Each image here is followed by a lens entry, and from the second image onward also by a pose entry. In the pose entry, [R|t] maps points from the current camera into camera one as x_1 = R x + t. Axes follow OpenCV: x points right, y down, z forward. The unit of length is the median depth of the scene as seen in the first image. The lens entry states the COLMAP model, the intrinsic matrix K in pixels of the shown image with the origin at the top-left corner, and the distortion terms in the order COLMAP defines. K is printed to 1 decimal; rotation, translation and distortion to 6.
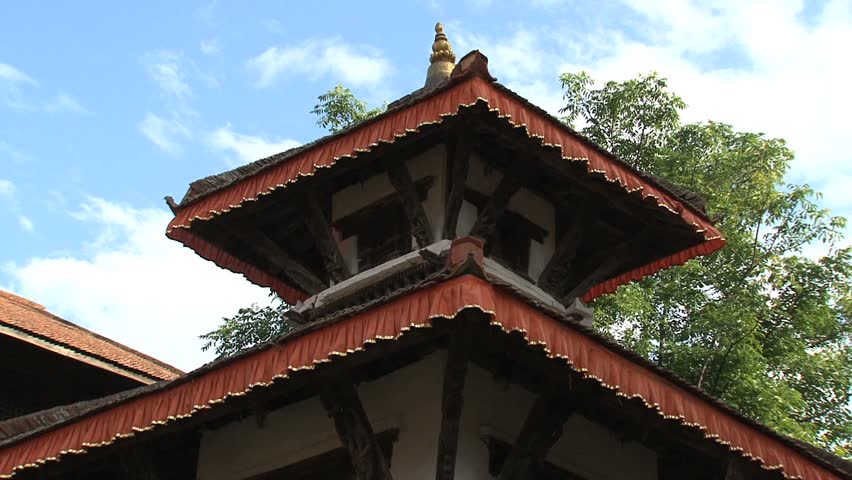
lens RADIAL K [[1642.8, 0, 408.7], [0, 1642.8, 239.1], [0, 0, 1]] dist [0.186242, 0.221884]
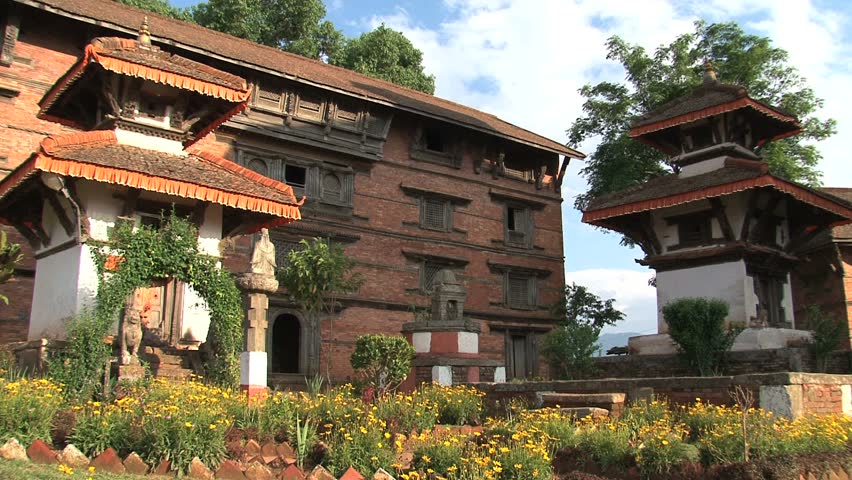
lens RADIAL K [[755.5, 0, 434.2], [0, 755.5, 248.0], [0, 0, 1]] dist [-0.208641, 0.239350]
pose [[0.990990, -0.041568, -0.127322, -0.328726], [0.078357, 0.950895, 0.299432, -0.245072], [0.108623, -0.306711, 0.945584, -0.439508]]
